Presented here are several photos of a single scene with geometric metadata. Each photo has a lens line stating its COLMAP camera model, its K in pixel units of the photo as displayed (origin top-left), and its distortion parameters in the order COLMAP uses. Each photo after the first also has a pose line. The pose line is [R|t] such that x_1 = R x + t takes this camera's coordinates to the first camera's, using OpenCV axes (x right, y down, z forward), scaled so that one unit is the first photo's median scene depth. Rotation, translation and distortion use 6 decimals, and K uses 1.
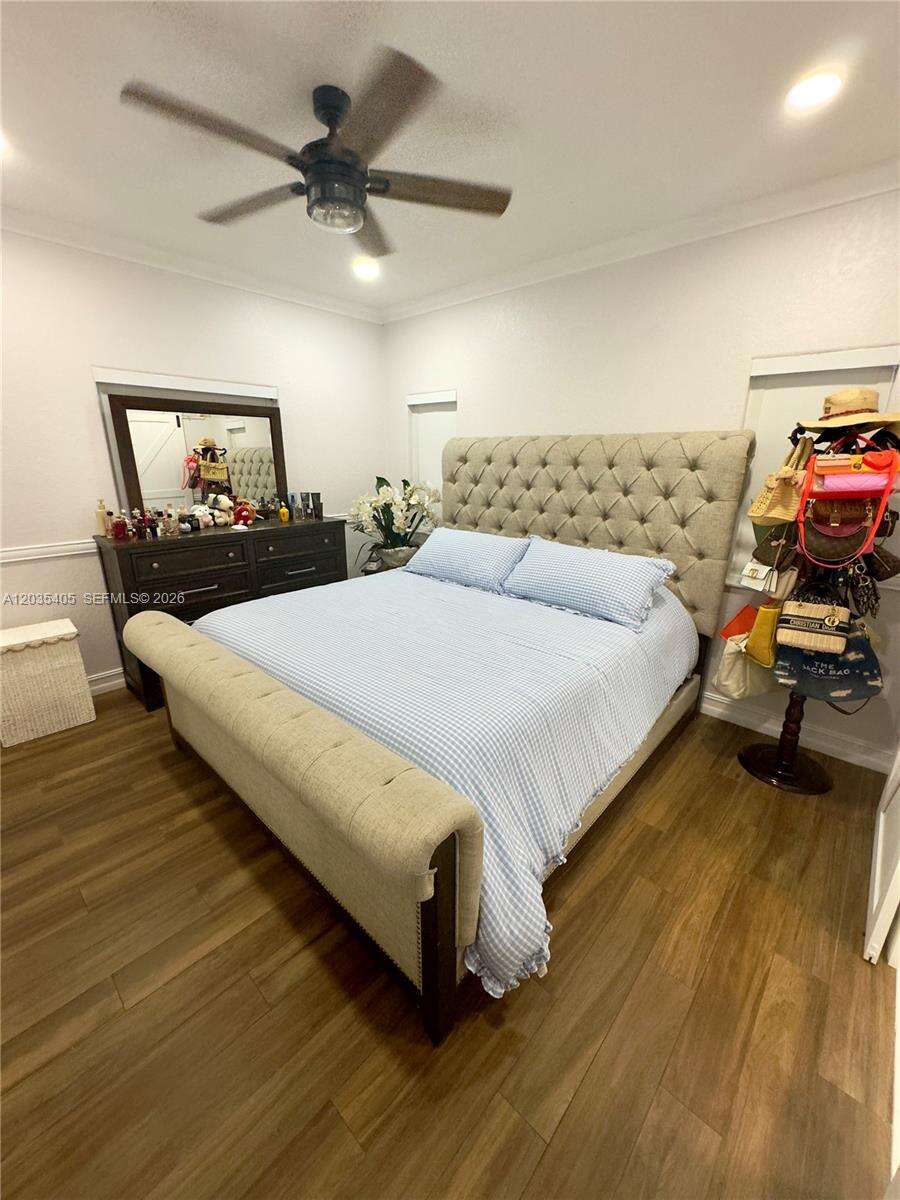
lens RADIAL K [[479.6, 0, 452.0], [0, 479.6, 599.5], [0, 0, 1]] dist [-0.006372, 0.001300]
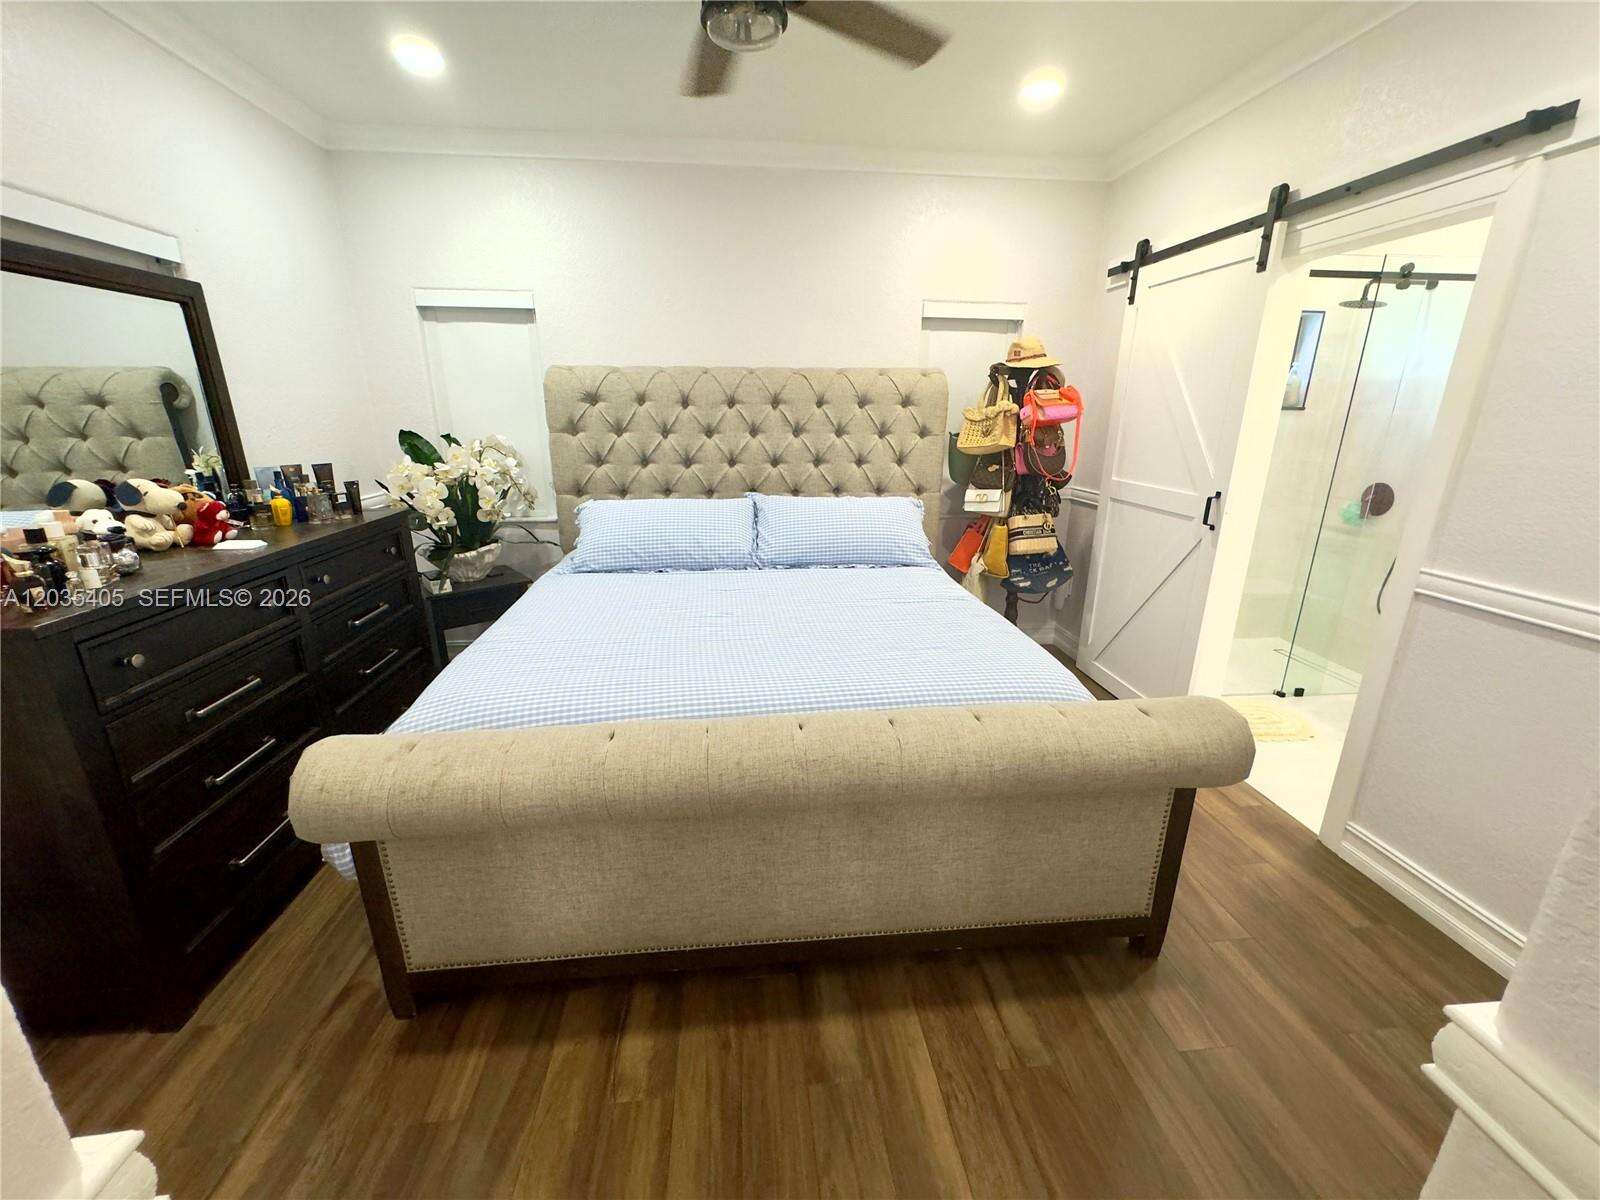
lens RADIAL K [[639.5, 0, 807.1], [0, 639.5, 596.7], [0, 0, 1]] dist [-0.006372, 0.001300]
pose [[0.658288, -0.219330, 0.720105, -0.640212], [0.219200, 0.971008, 0.095367, -0.053049], [-0.720145, 0.095068, 0.687280, 0.252137]]
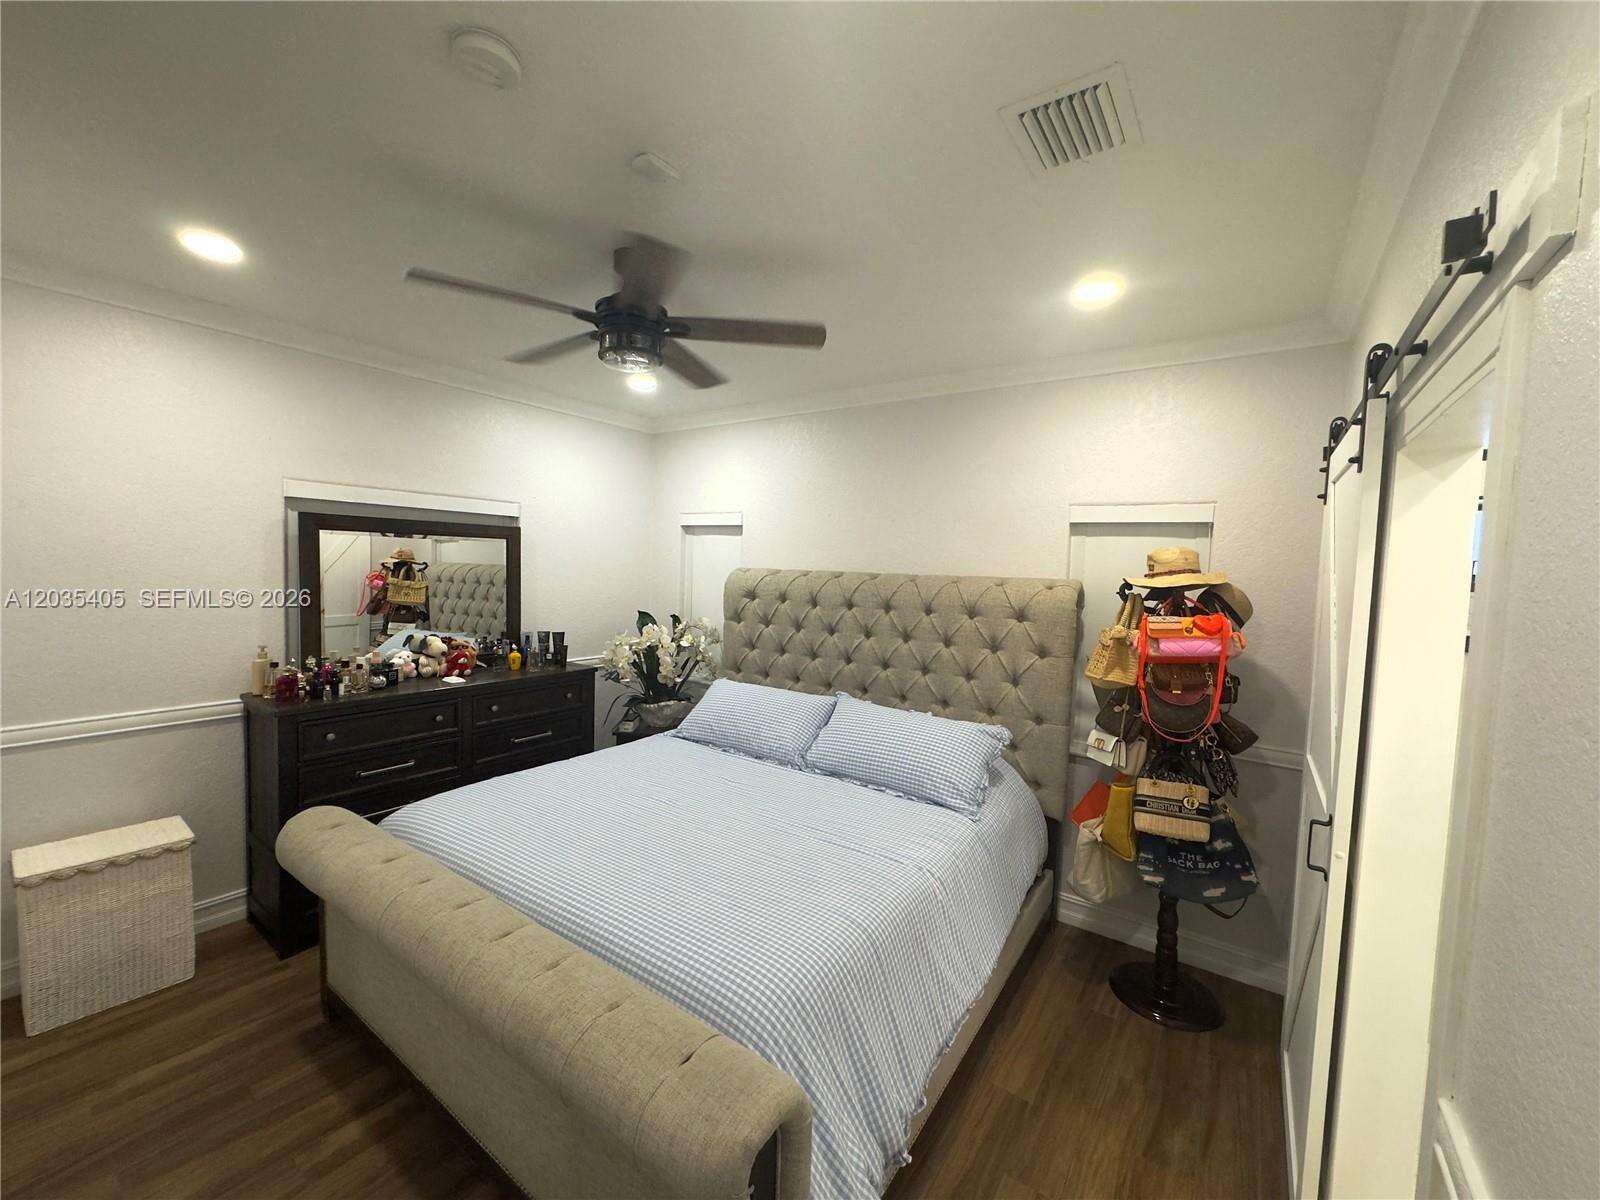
lens RADIAL K [[639.5, 0, 802.1], [0, 639.5, 596.2], [0, 0, 1]] dist [-0.006372, 0.001300]
pose [[0.991309, 0.017804, 0.130345, -0.042314], [0.013747, 0.971357, -0.237228, -0.040311], [-0.130835, 0.236958, 0.962670, -0.077778]]
